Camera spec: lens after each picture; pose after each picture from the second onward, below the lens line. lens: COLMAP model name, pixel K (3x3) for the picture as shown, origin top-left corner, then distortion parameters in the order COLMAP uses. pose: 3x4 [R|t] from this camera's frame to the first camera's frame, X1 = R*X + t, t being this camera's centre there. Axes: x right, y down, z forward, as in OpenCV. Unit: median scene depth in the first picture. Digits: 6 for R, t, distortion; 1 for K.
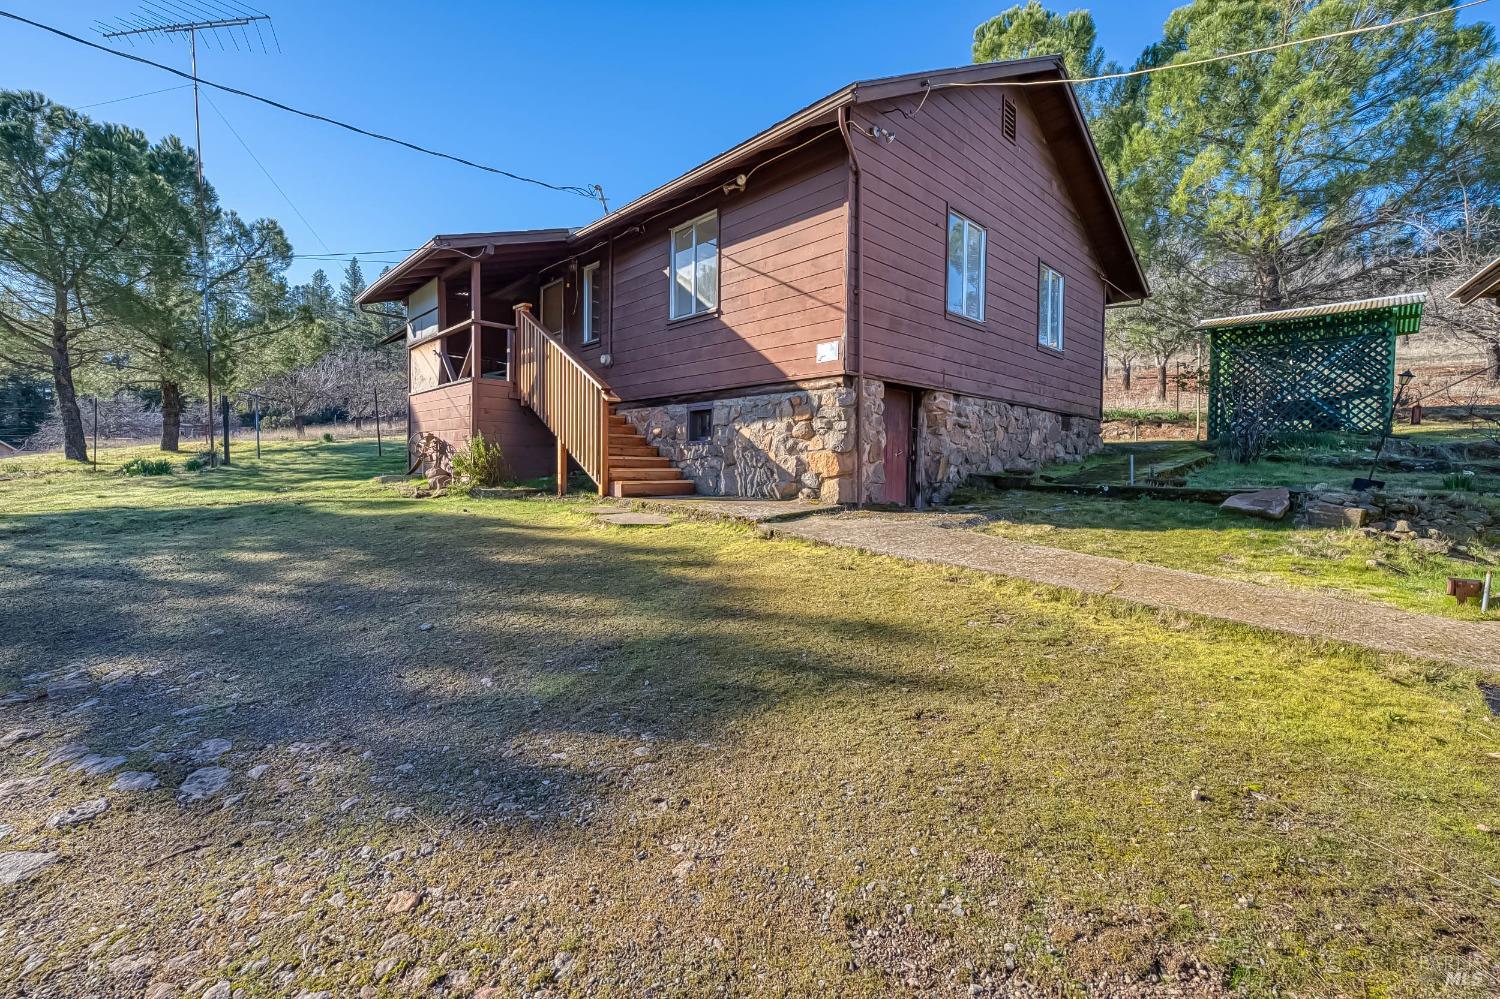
lens RADIAL K [[642.1, 0, 750.0], [0, 642.1, 499.5], [0, 0, 1]] dist [0.000740, 0.000194]
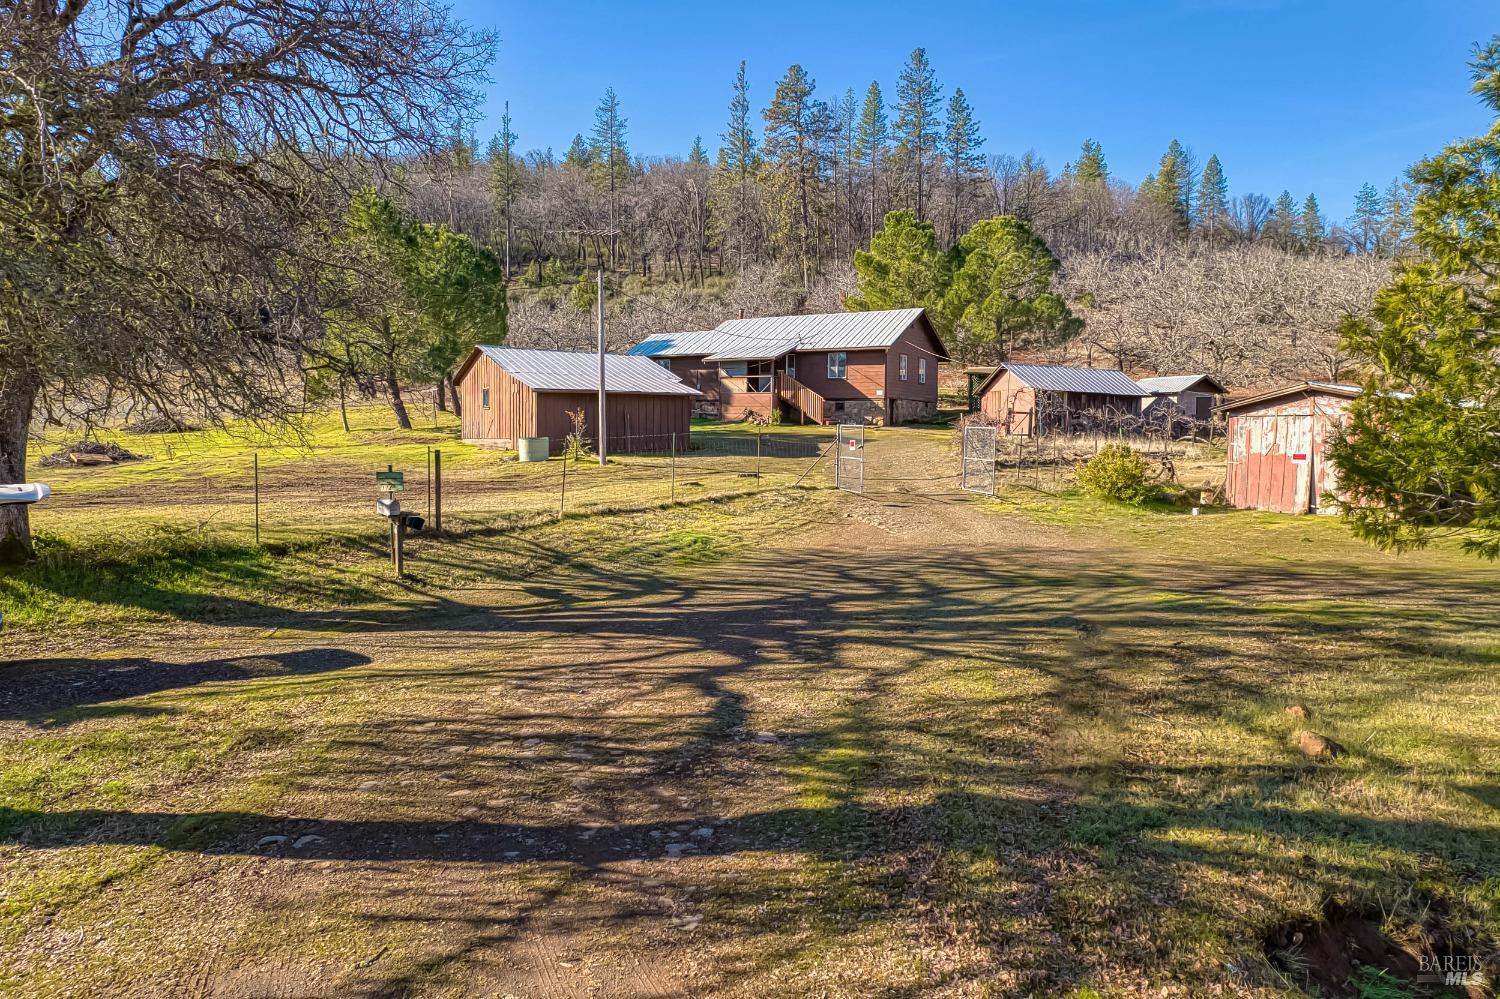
lens RADIAL K [[947.8, 0, 750.0], [0, 947.8, 499.5], [0, 0, 1]] dist [-0.047042, 0.001551]
pose [[0.960353, -0.025449, 0.277624, -2.215599], [0.017758, 0.999387, 0.030184, 0.258174], [-0.278221, -0.024057, 0.960216, -4.364049]]
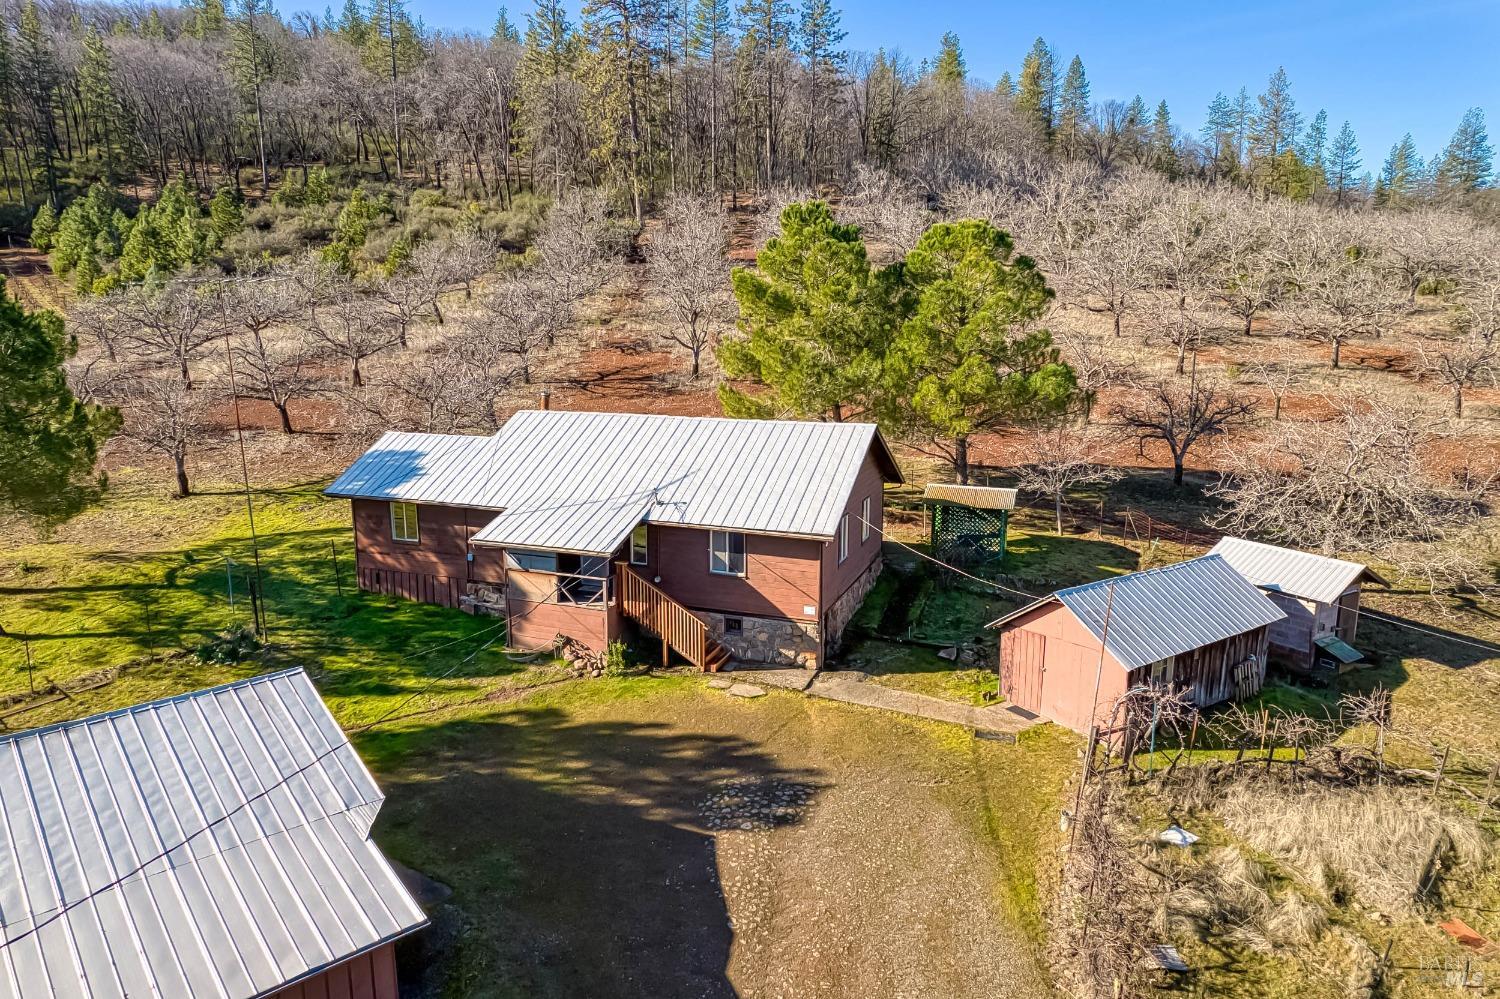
lens RADIAL K [[947.8, 0, 750.0], [0, 947.8, 499.5], [0, 0, 1]] dist [-0.047042, 0.001551]
pose [[0.895955, -0.093349, 0.434224, -1.346996], [0.028590, 0.987758, 0.153355, -1.008327], [-0.443224, -0.124984, 0.887655, -1.719344]]
